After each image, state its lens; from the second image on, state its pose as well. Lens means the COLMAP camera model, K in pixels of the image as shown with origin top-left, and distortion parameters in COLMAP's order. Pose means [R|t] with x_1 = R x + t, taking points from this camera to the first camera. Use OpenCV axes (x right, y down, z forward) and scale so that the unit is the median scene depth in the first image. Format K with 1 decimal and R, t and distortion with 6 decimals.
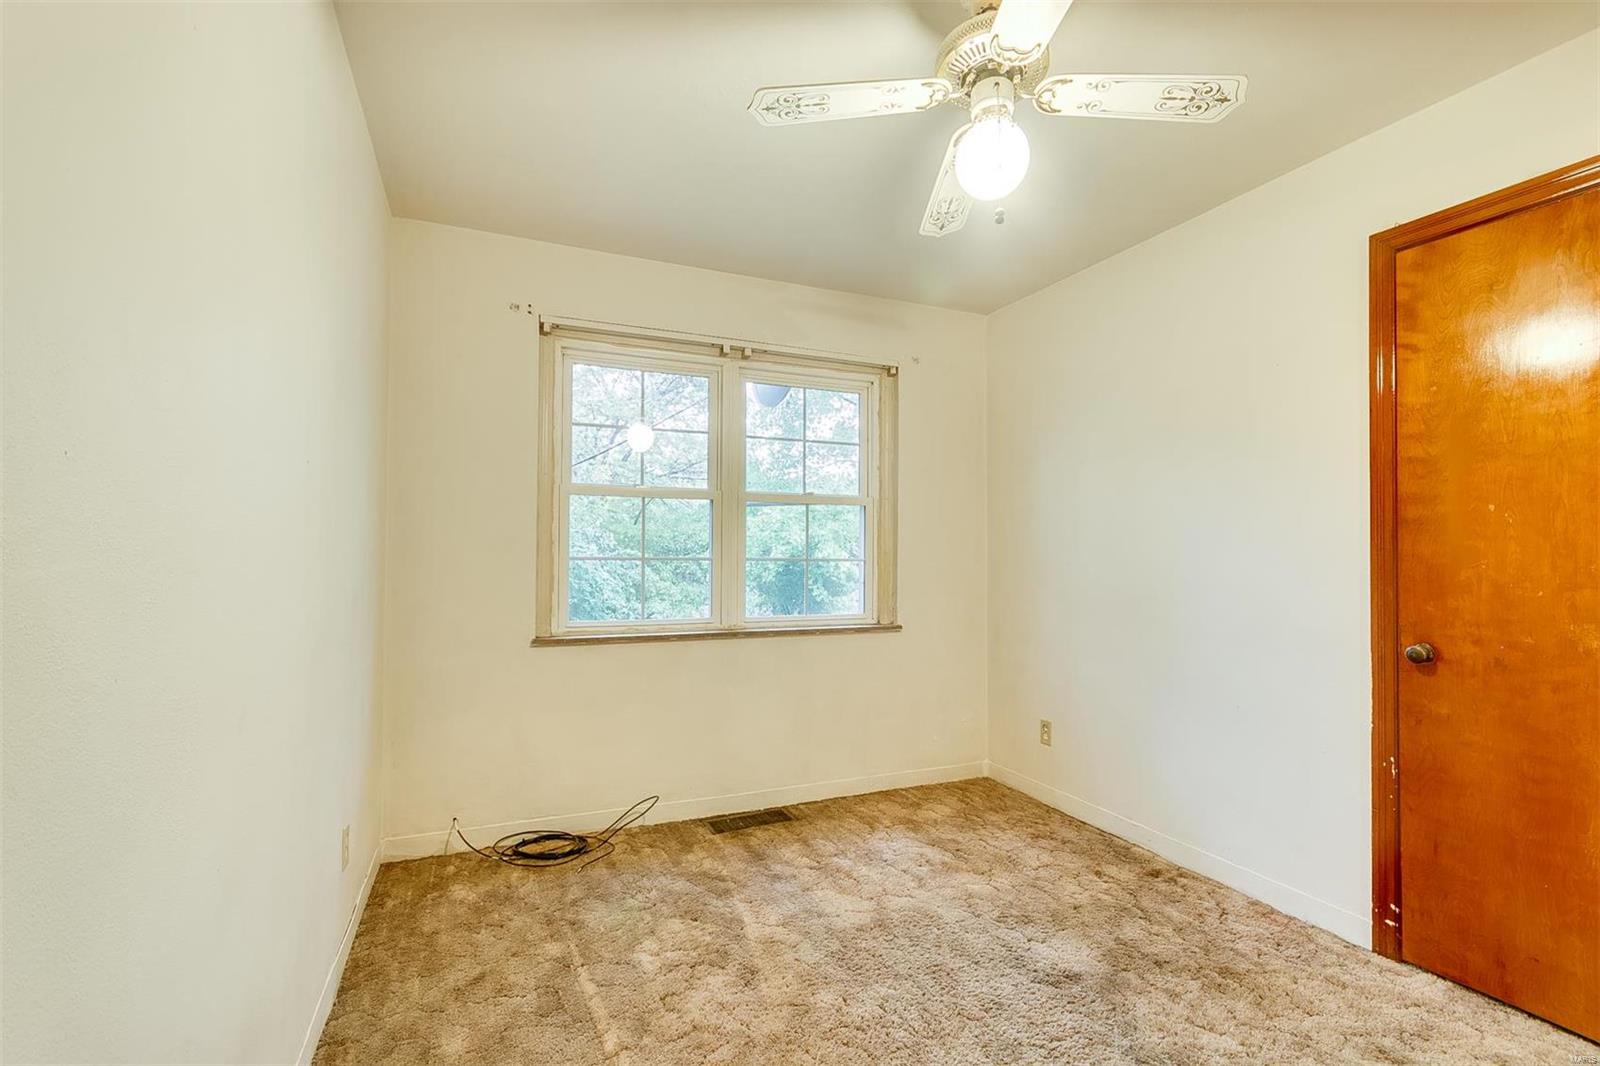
lens RADIAL K [[693.5, 0, 801.0], [0, 693.5, 540.5], [0, 0, 1]] dist [0.002425, 0.000035]
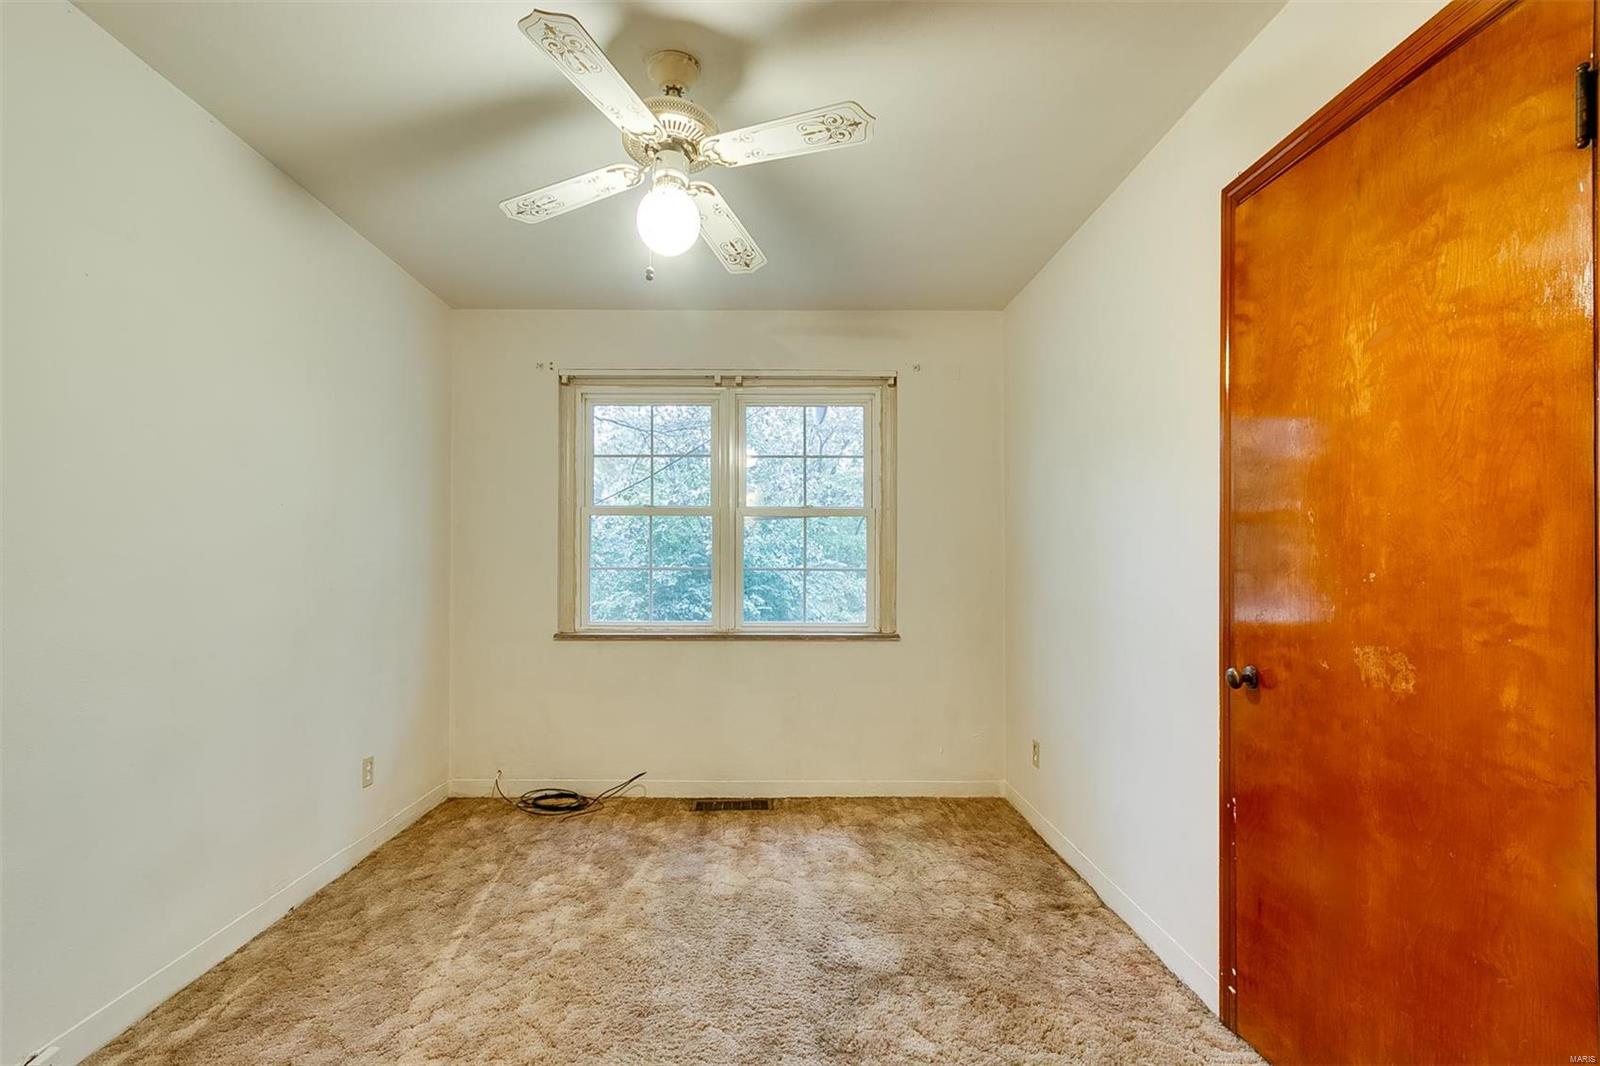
lens RADIAL K [[718.6, 0, 809.2], [0, 718.6, 555.7], [0, 0, 1]] dist [-0.000081, 0.000766]
pose [[0.926523, -0.008226, -0.376148, 0.520930], [0.010707, 0.999933, 0.004508, 0.002279], [0.376086, -0.008204, 0.926549, -0.012680]]
